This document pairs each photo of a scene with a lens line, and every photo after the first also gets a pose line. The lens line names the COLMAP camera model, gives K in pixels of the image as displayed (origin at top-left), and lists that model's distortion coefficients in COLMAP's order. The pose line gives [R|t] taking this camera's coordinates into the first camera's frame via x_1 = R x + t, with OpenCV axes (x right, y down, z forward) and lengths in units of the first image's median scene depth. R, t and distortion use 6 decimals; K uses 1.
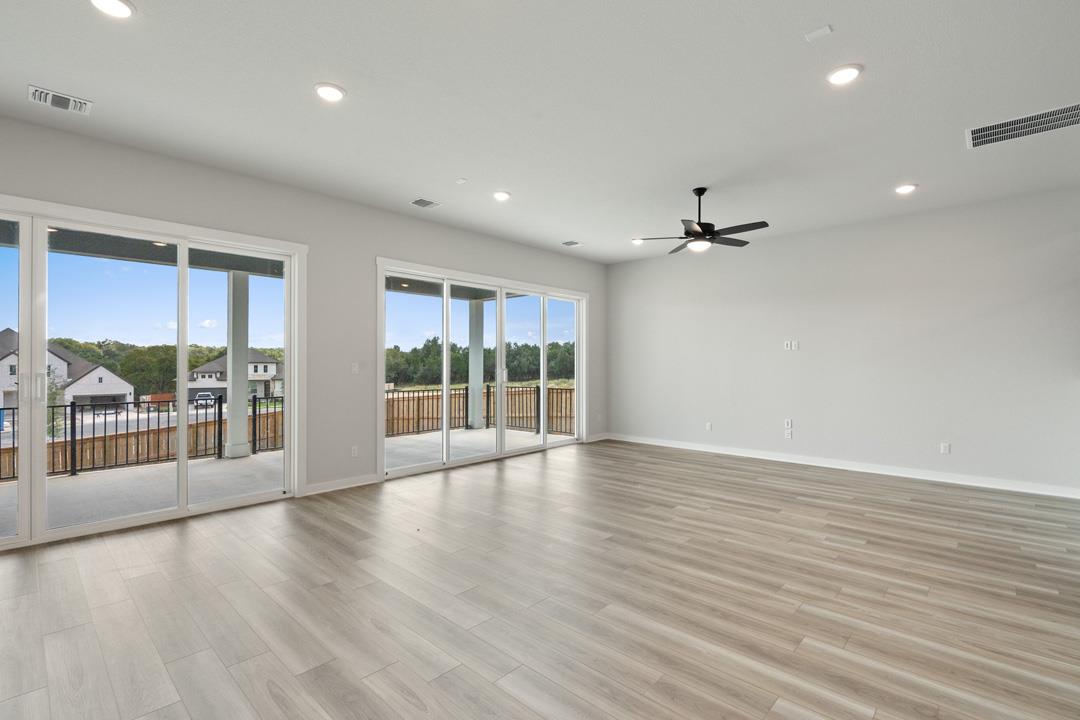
lens RADIAL K [[496.5, 0, 531.8], [0, 496.5, 358.4], [0, 0, 1]] dist [-0.001776, -0.002712]
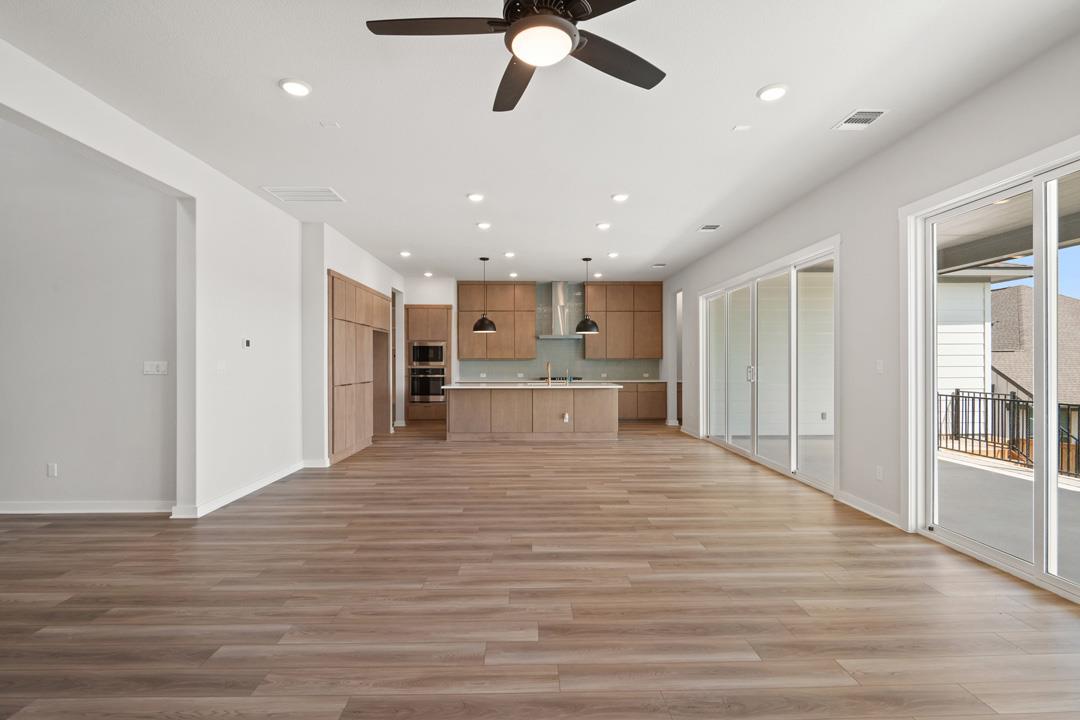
lens RADIAL K [[496.5, 0, 541.7], [0, 496.5, 358.0], [0, 0, 1]] dist [-0.001776, -0.002712]
pose [[-0.705294, -0.004636, -0.708900, 0.925430], [0.007510, 0.999874, -0.014010, 0.022012], [0.708875, -0.015205, -0.705170, 1.931319]]
